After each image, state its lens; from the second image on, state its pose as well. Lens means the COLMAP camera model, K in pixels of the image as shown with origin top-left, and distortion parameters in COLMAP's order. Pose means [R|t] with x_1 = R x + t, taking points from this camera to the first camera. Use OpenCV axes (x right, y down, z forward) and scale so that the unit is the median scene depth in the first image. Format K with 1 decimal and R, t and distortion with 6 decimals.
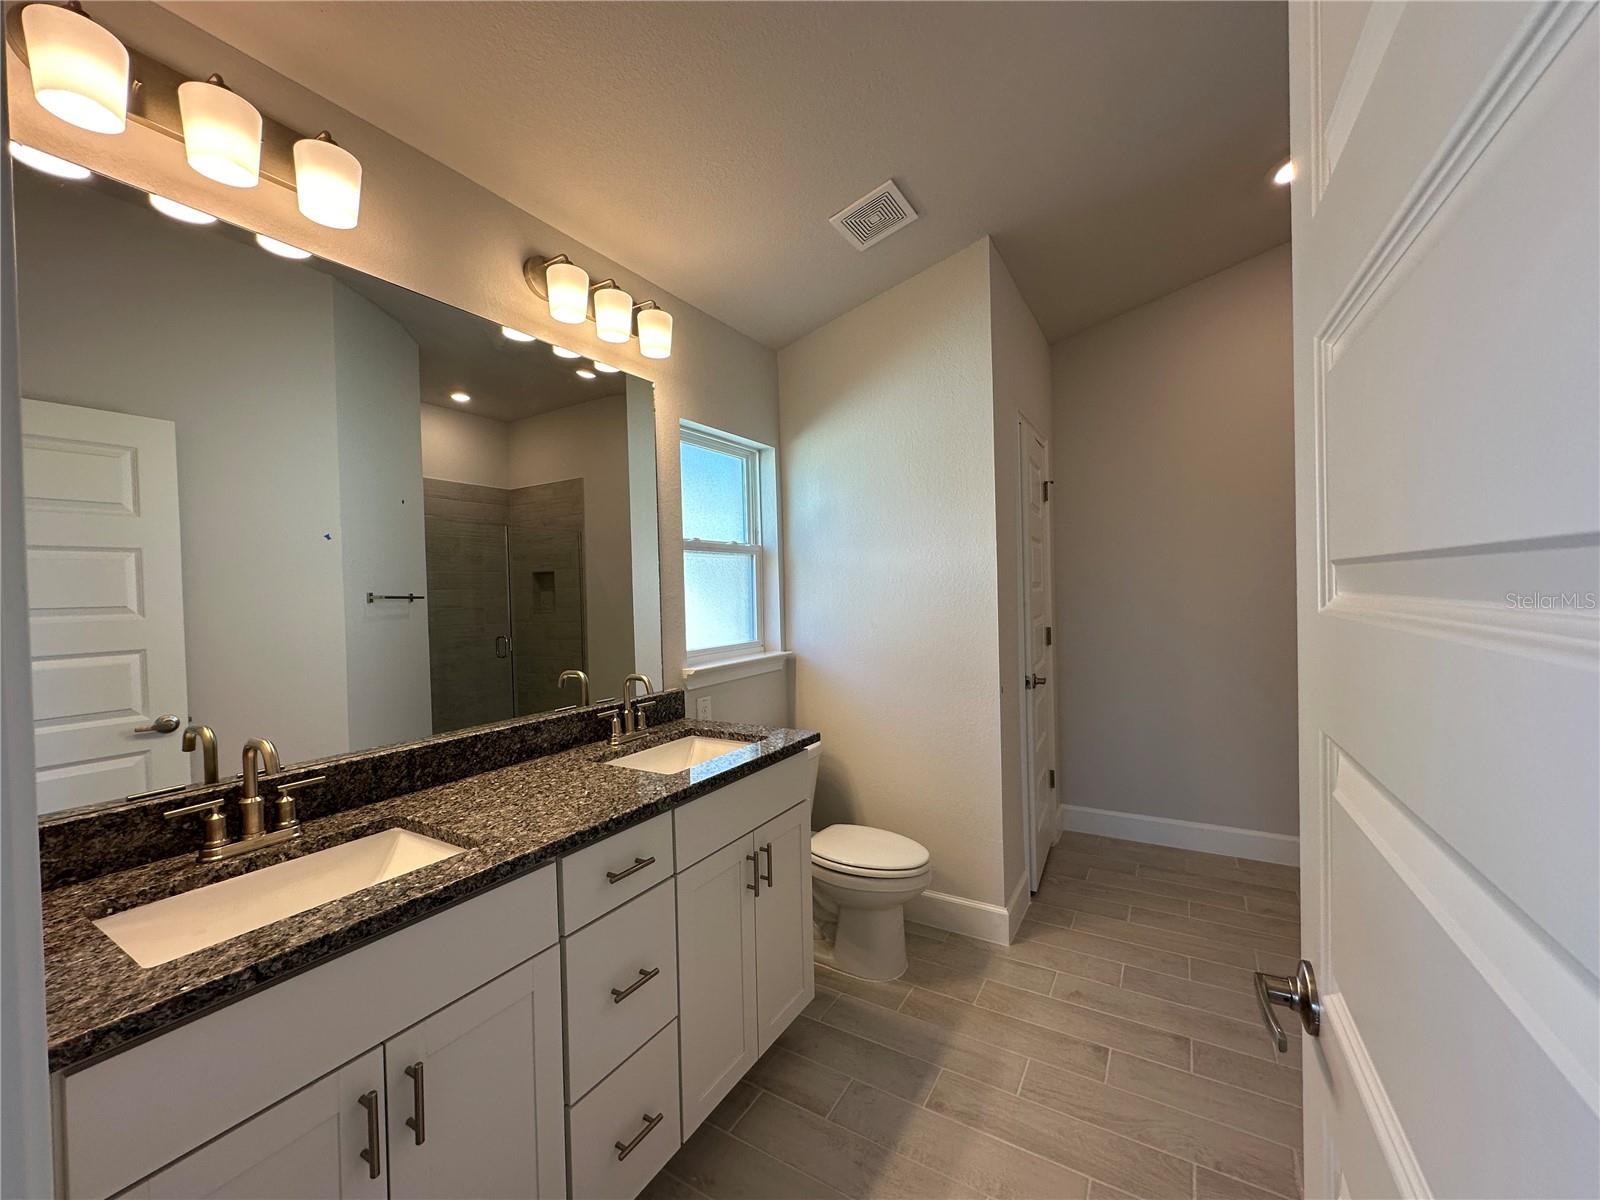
lens RADIAL K [[636.9, 0, 803.0], [0, 636.9, 598.3], [0, 0, 1]] dist [-0.001476, 0.000560]
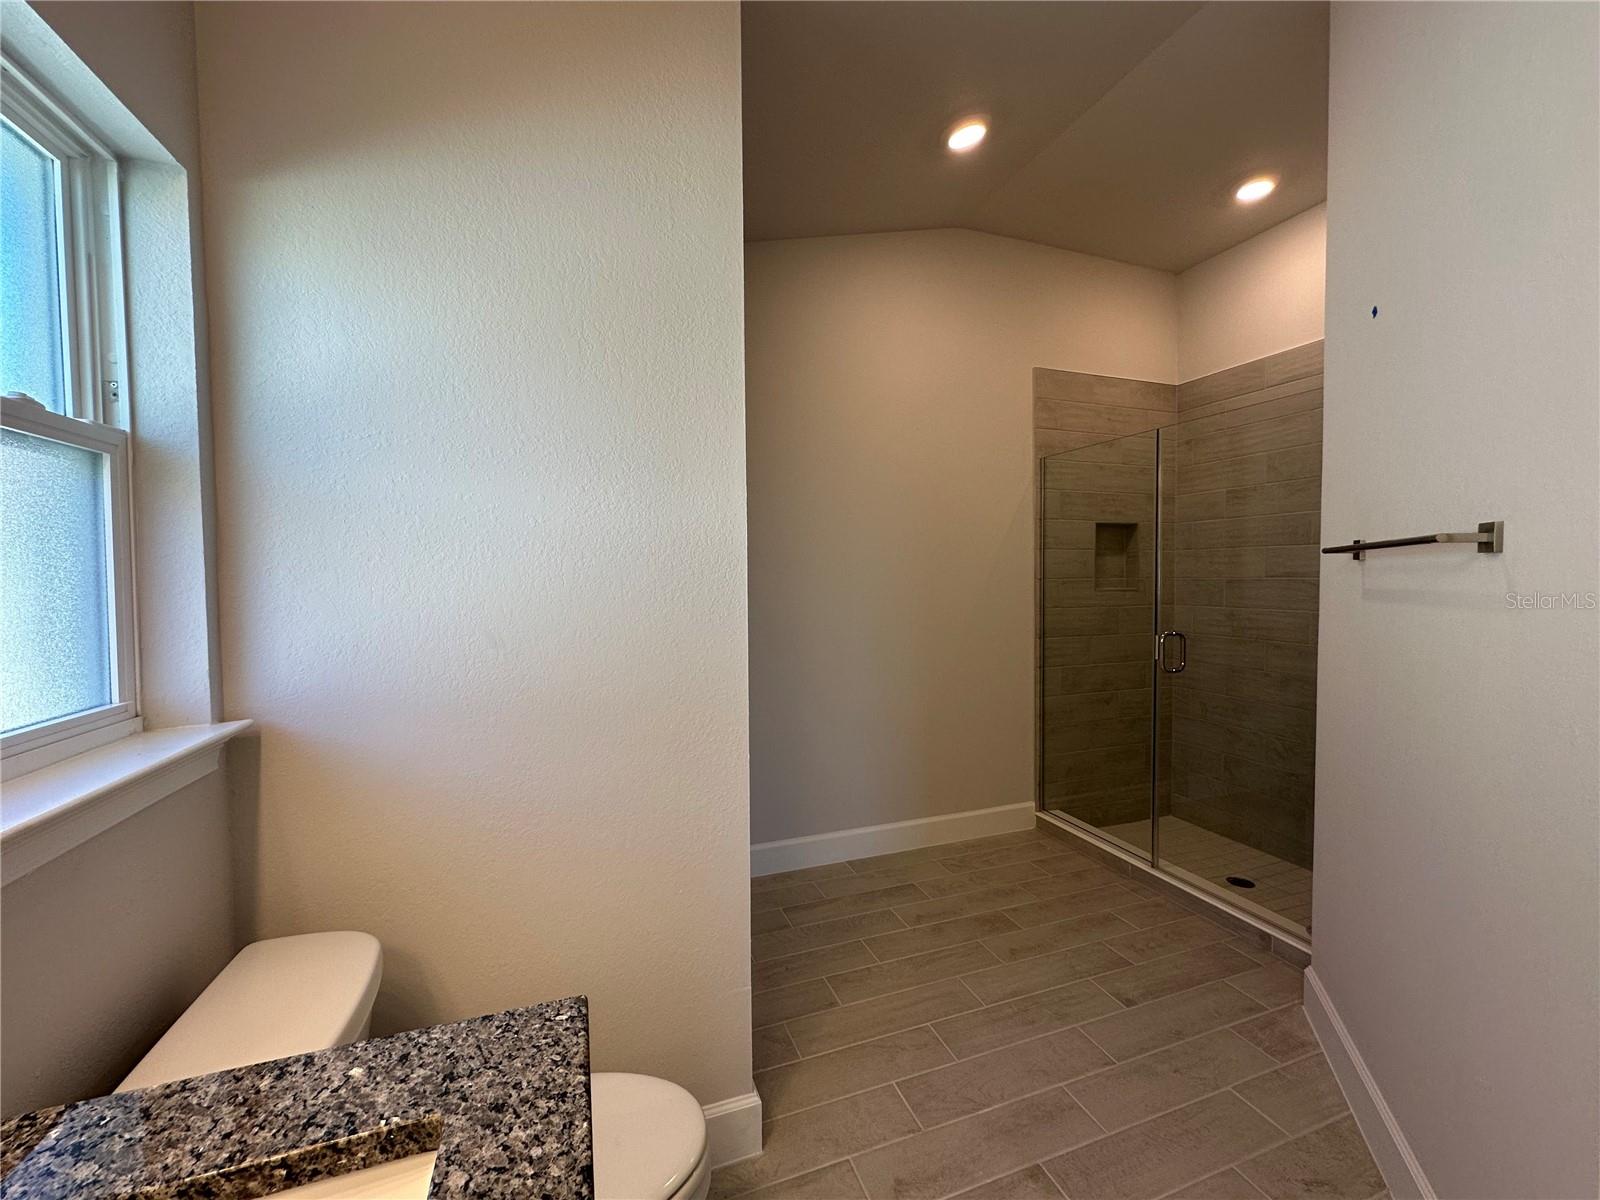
lens RADIAL K [[636.9, 0, 803.0], [0, 636.9, 598.3], [0, 0, 1]] dist [-0.001476, 0.000560]
pose [[0.634852, -0.007970, 0.772592, -0.139969], [0.002329, 0.999962, 0.008401, 0.007712], [-0.772630, -0.003534, 0.634847, 0.689549]]
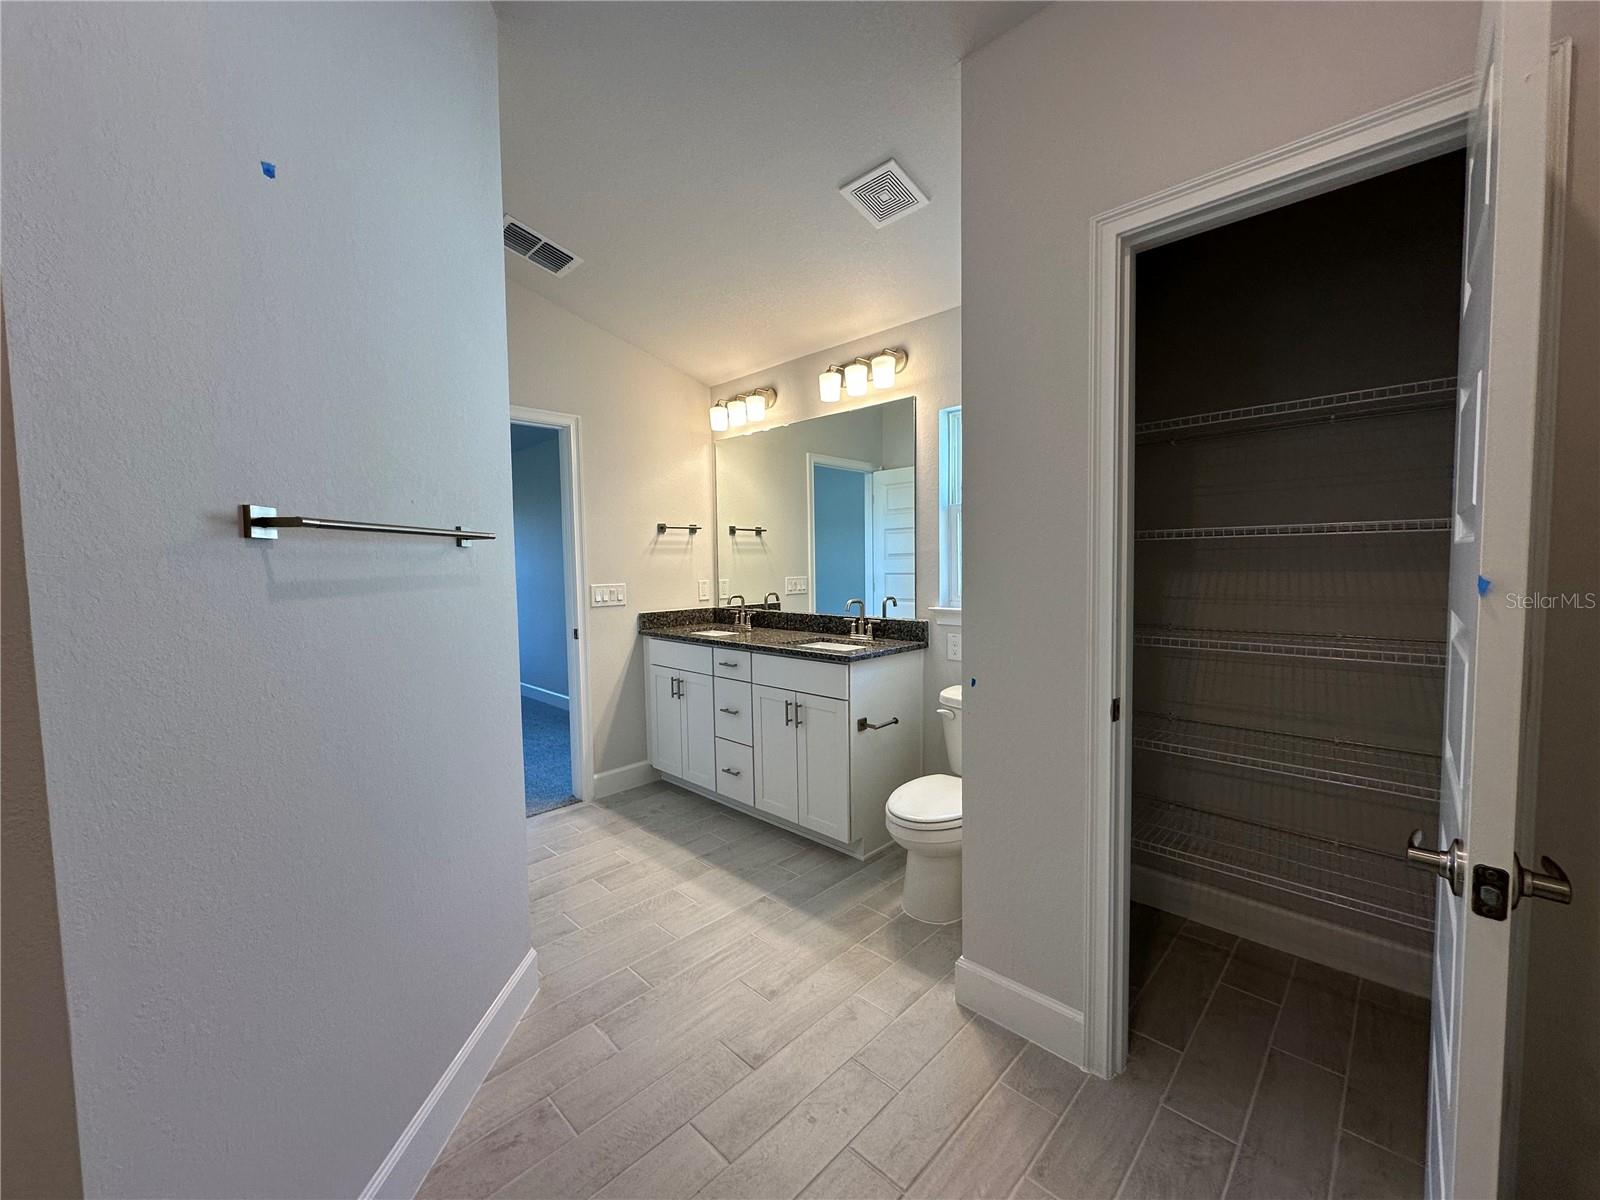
lens RADIAL K [[636.9, 0, 803.0], [0, 636.9, 598.3], [0, 0, 1]] dist [-0.001476, 0.000560]
pose [[-0.233161, 0.083740, -0.968826, 1.295589], [0.009718, 0.996436, 0.083788, -0.022921], [0.972390, 0.010121, -0.233144, 1.181243]]
